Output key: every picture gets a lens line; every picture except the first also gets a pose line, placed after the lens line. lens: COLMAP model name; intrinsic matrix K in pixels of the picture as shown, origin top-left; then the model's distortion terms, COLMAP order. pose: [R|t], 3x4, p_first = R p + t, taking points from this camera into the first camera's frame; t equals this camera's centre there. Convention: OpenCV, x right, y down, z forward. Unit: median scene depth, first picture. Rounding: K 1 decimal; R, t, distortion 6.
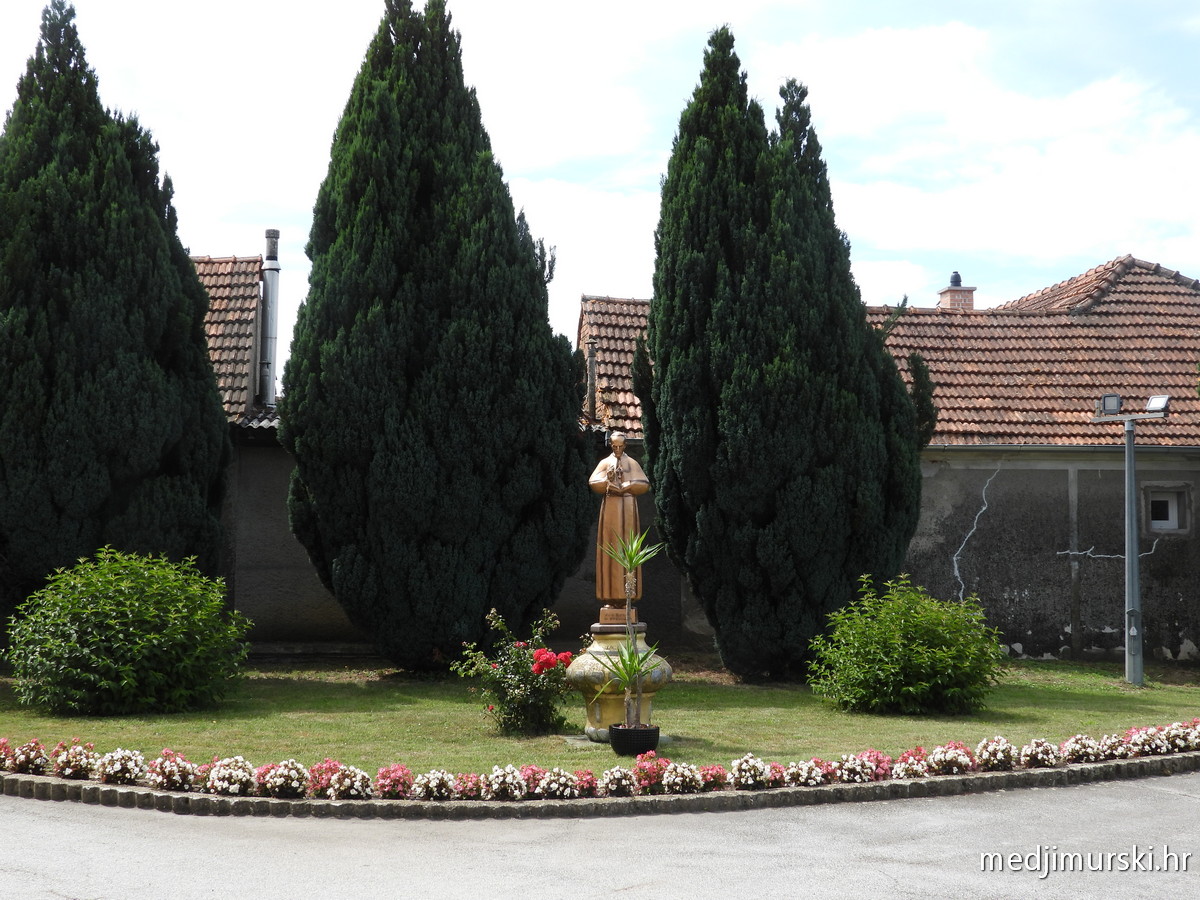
lens RADIAL K [[1656.9, 0, 595.1], [0, 1656.9, 455.5], [0, 0, 1]] dist [0.021933, 0.000000]
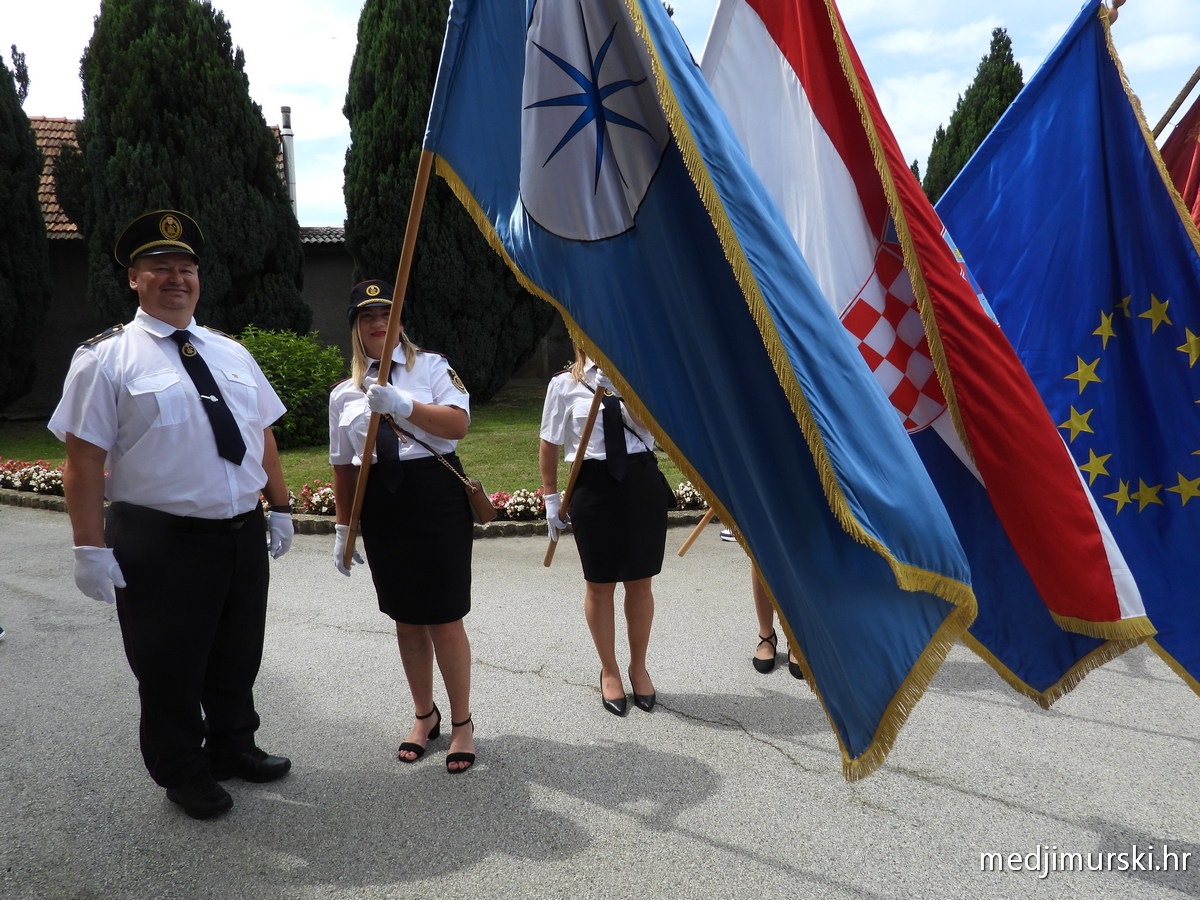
lens RADIAL K [[830.9, 0, 595.2], [0, 830.9, 454.5], [0, 0, 1]] dist [-0.024012, 0.003321]
pose [[0.968089, -0.065109, 0.242003, -0.169595], [0.012097, 0.976676, 0.214375, 0.014665], [-0.250316, -0.204607, 0.946297, 0.242466]]
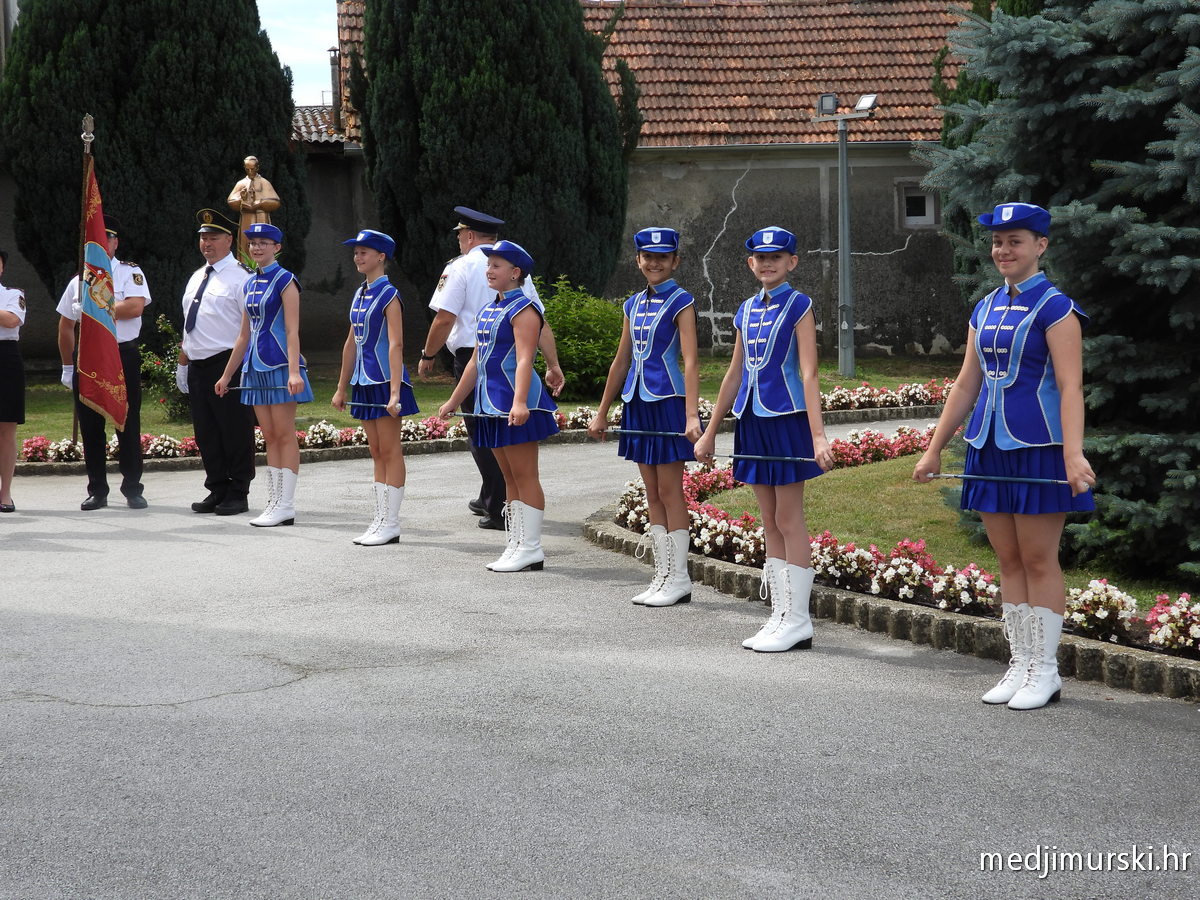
lens RADIAL K [[2108.4, 0, 597.8], [0, 2108.4, 445.4], [0, 0, 1]] dist [0.002765, 0.000000]
pose [[0.999624, -0.026225, 0.007953, 0.172713], [0.024814, 0.989348, 0.143440, -0.014240], [-0.011630, -0.143189, 0.989627, -0.344576]]
